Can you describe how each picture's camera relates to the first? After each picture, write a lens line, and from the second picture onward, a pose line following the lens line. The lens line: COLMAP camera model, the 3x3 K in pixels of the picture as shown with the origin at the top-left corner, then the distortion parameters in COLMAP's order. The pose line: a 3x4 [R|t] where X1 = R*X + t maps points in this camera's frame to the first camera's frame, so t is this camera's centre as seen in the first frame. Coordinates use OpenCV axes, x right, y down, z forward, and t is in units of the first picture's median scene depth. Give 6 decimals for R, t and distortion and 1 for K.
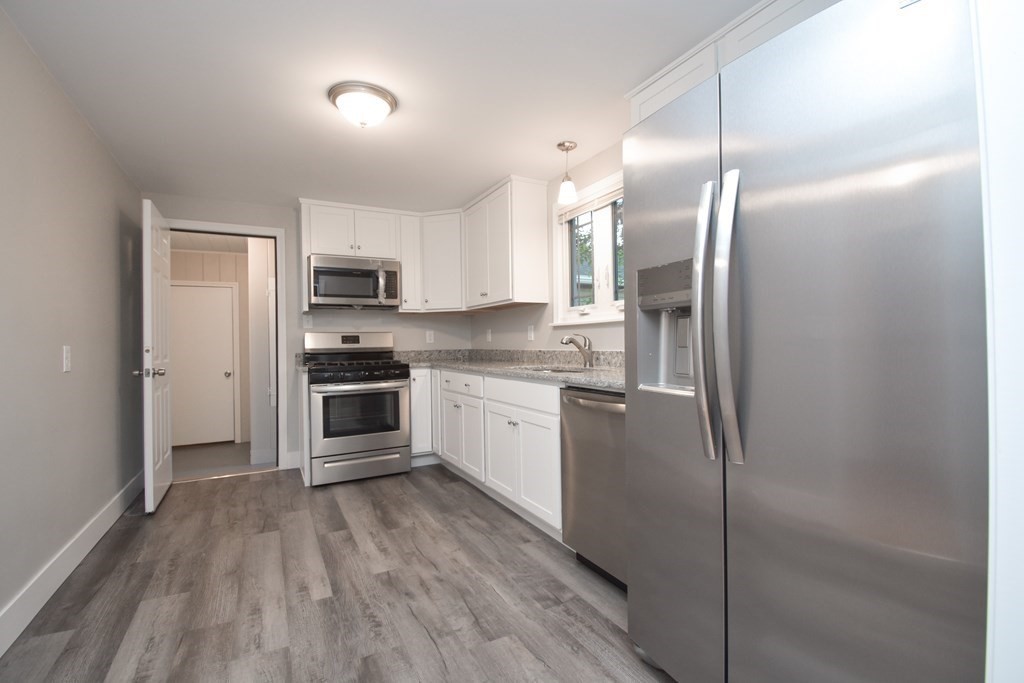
lens RADIAL K [[452.1, 0, 512.6], [0, 452.1, 338.8], [0, 0, 1]] dist [0.020988, -0.027987]
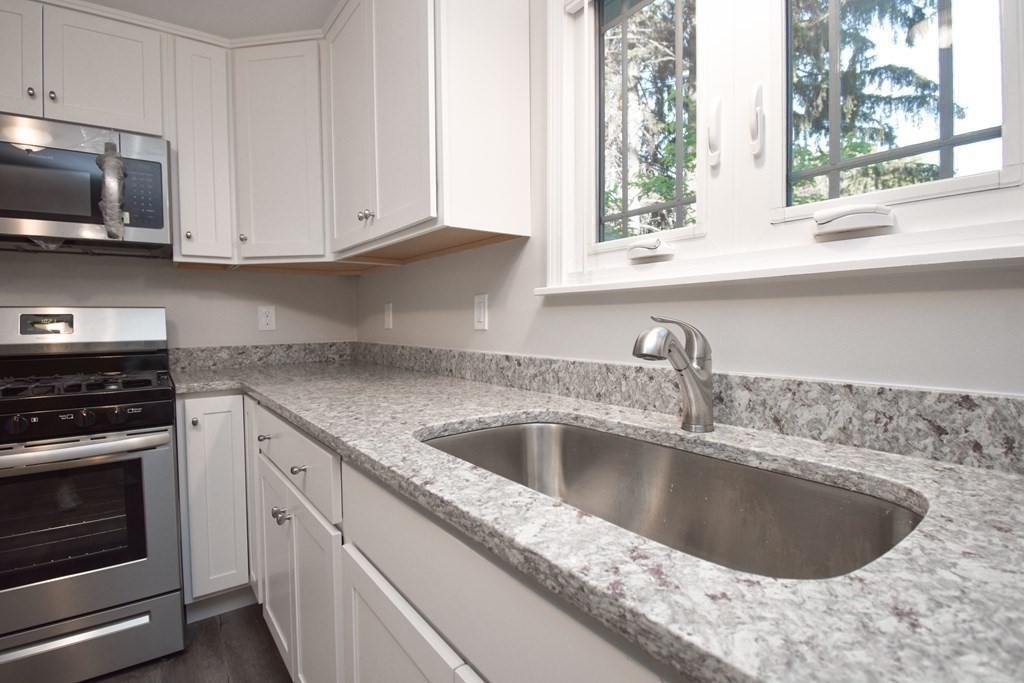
lens RADIAL K [[524.9, 0, 514.1], [0, 524.9, 338.0], [0, 0, 1]] dist [0.000661, 0.000015]
pose [[0.989181, 0.001588, 0.146690, -0.002326], [-0.007150, 0.999275, 0.037399, -0.008921], [-0.146524, -0.038043, 0.988475, 0.629029]]
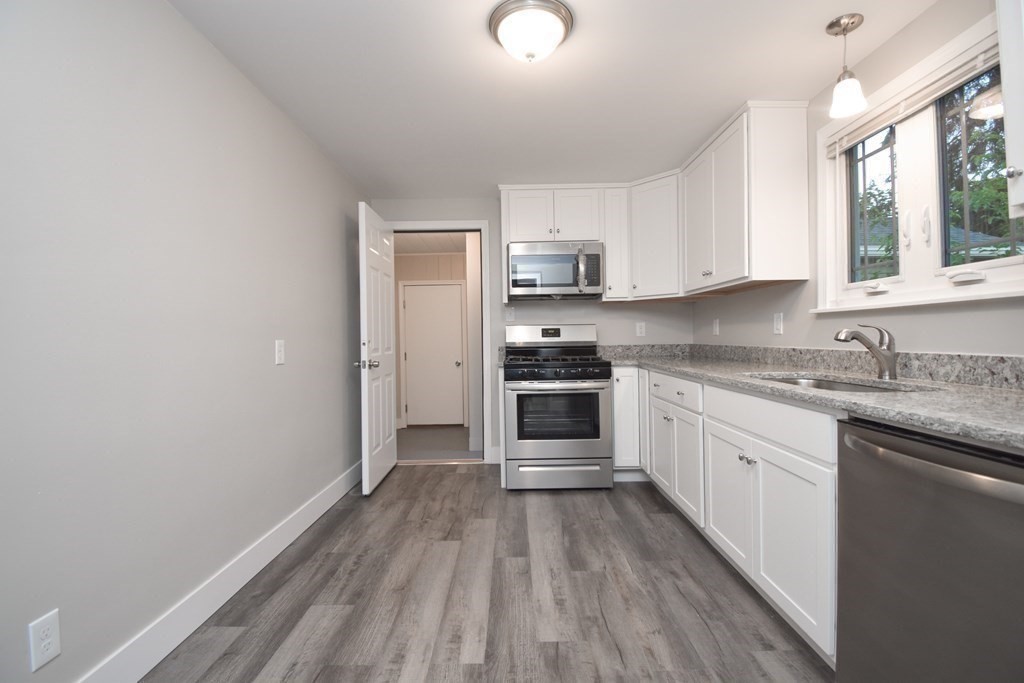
lens RADIAL K [[452.1, 0, 512.6], [0, 452.1, 338.8], [0, 0, 1]] dist [0.020988, -0.027987]
pose [[0.883311, 0.005705, -0.468753, 0.006664], [0.003151, 0.999831, 0.018105, -0.003941], [0.468777, -0.017470, 0.883144, 0.208601]]
